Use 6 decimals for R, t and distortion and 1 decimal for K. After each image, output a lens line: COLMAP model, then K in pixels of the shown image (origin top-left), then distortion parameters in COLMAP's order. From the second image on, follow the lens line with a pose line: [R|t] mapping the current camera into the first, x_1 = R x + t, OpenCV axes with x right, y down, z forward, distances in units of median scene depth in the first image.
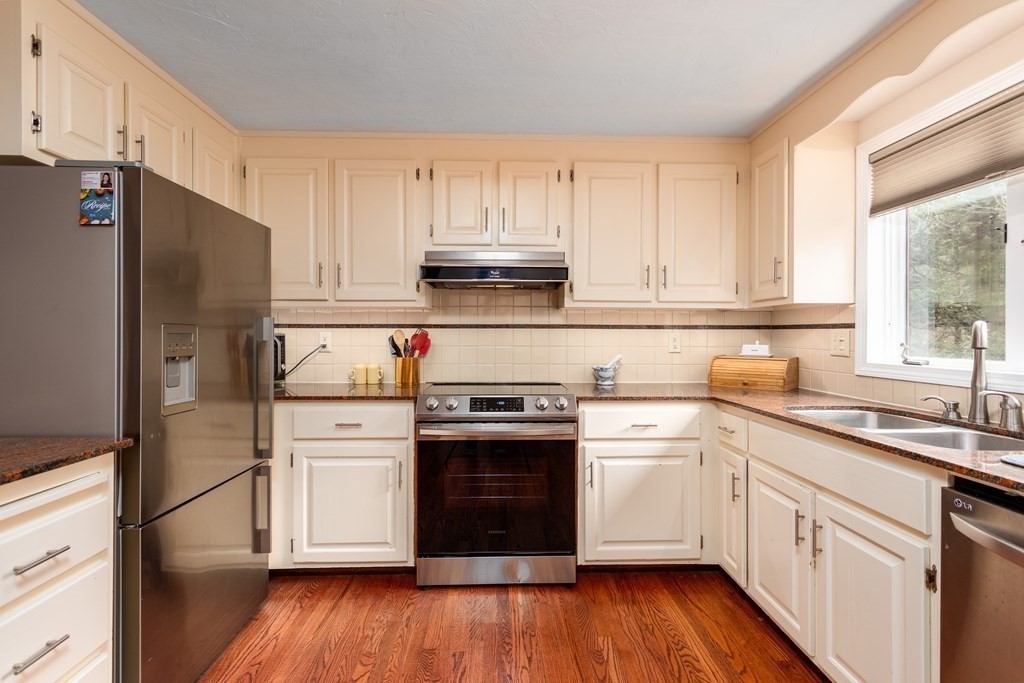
lens RADIAL K [[482.2, 0, 508.4], [0, 482.2, 348.6], [0, 0, 1]] dist [-0.000531, 0.000648]
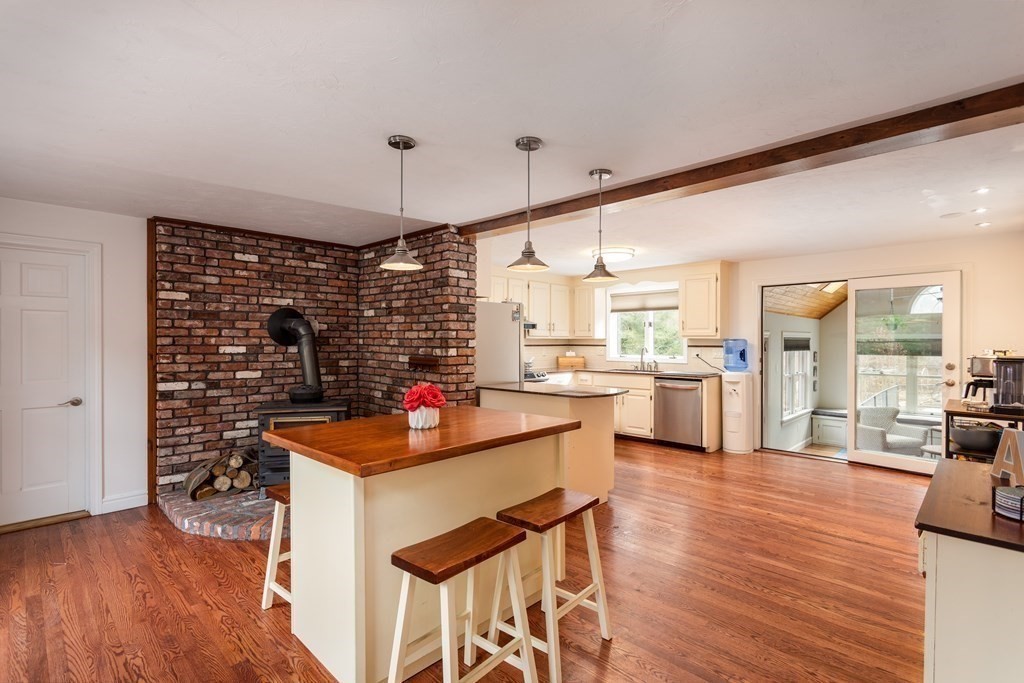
lens RADIAL K [[482.2, 0, 508.4], [0, 482.2, 348.6], [0, 0, 1]] dist [-0.000531, 0.000648]
pose [[0.718167, -0.011701, 0.695772, -1.948753], [0.020019, 0.999792, -0.003850, -0.028568], [-0.695583, 0.016693, 0.718252, -0.839024]]
